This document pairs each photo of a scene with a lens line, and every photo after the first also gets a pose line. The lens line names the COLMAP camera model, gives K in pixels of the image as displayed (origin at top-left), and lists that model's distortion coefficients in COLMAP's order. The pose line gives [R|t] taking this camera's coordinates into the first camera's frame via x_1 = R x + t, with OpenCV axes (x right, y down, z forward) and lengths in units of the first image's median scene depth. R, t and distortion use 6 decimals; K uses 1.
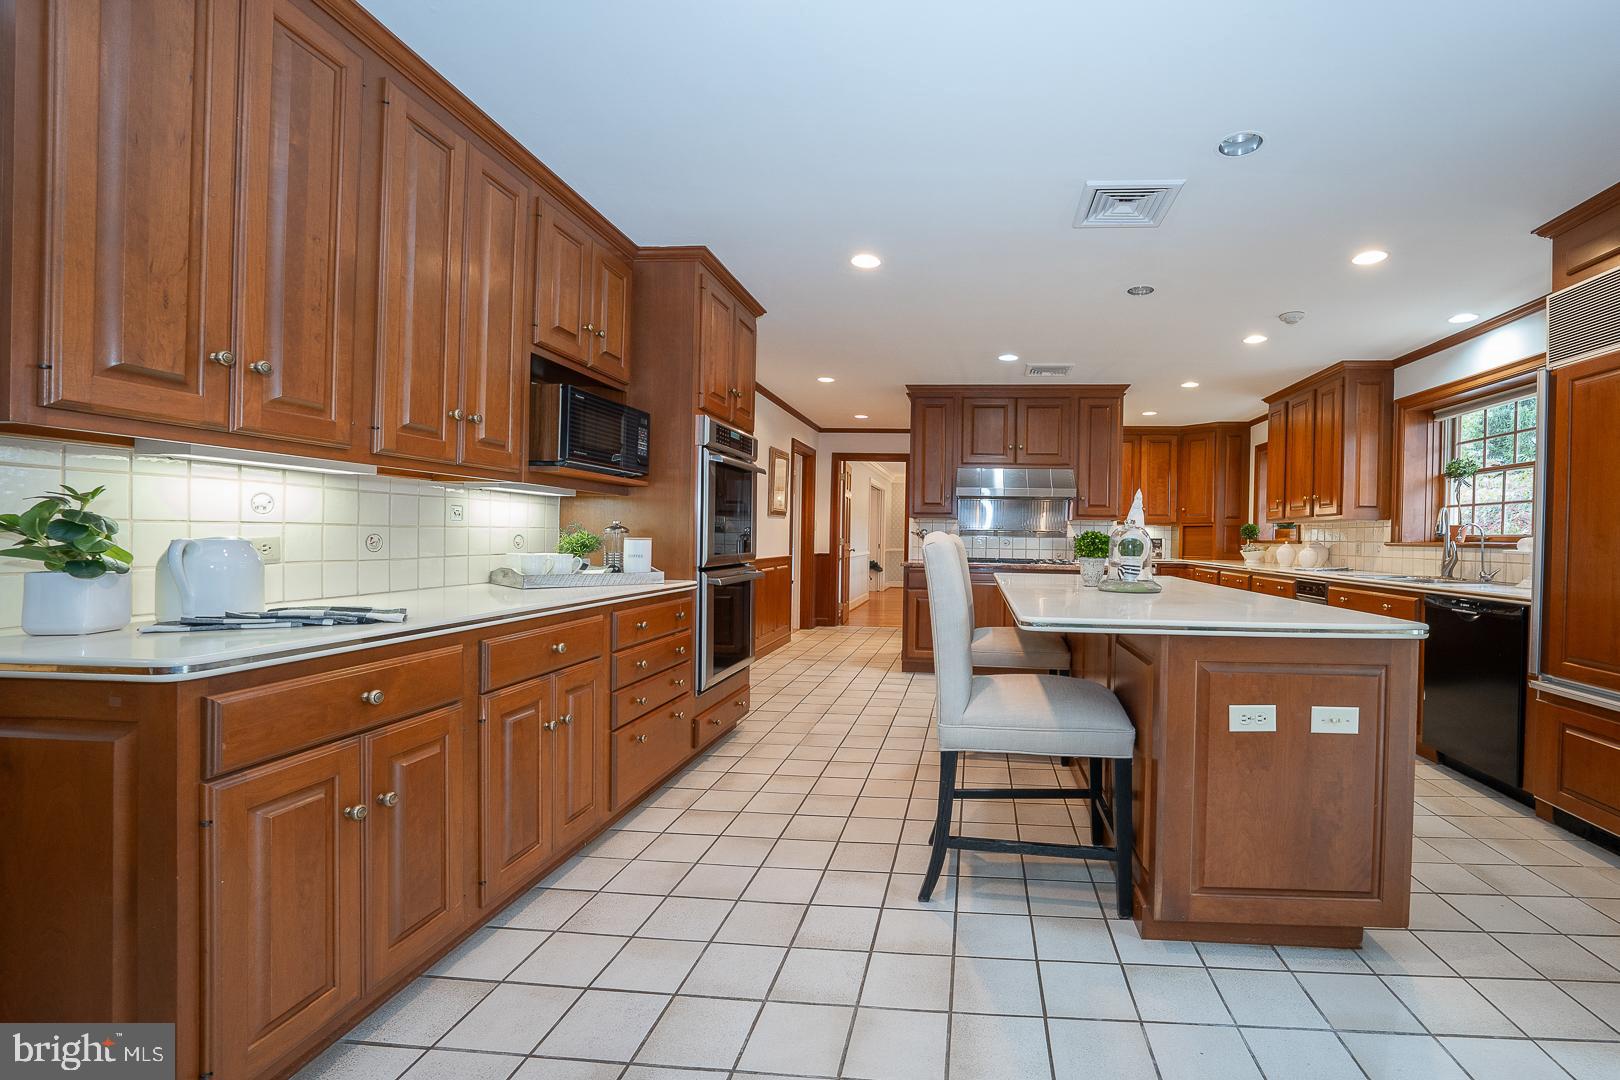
lens RADIAL K [[572.8, 0, 794.0], [0, 572.8, 538.2], [0, 0, 1]] dist [-0.006101, 0.000027]
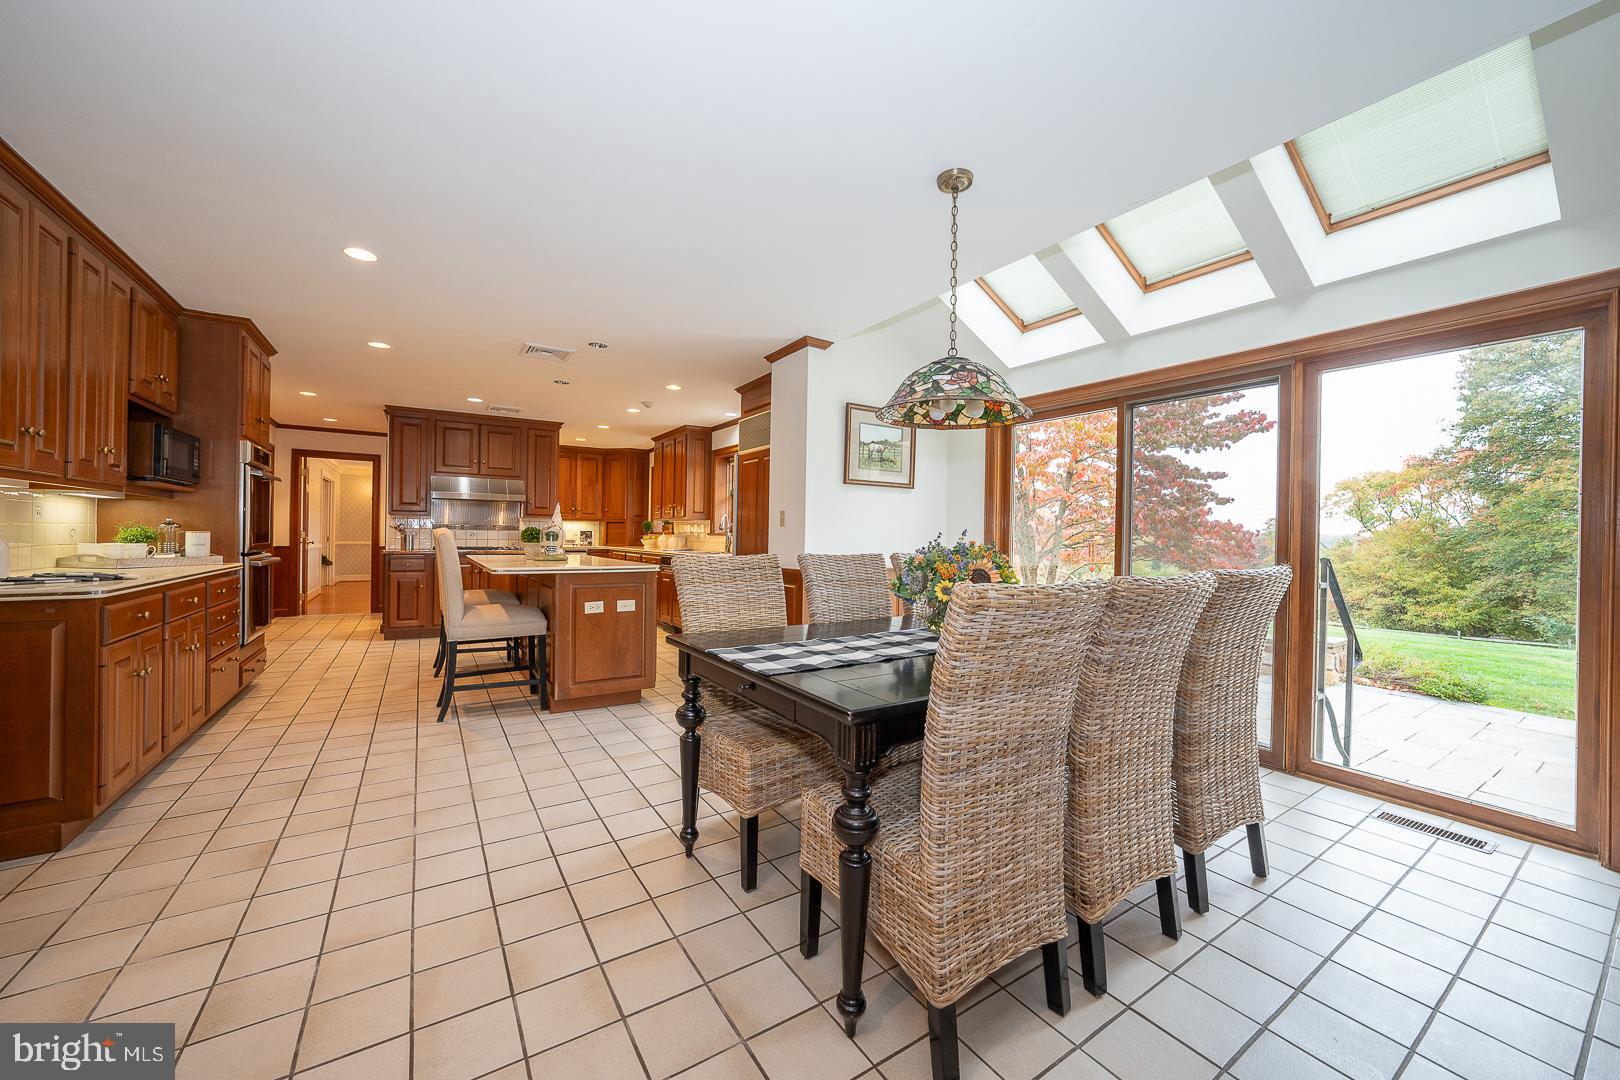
lens RADIAL K [[572.8, 0, 794.0], [0, 572.8, 538.2], [0, 0, 1]] dist [-0.006101, 0.000027]
pose [[0.632756, -0.010099, 0.774285, -0.328689], [-0.000097, 0.999914, 0.013121, -0.001800], [-0.774351, -0.008377, 0.632701, -0.740670]]
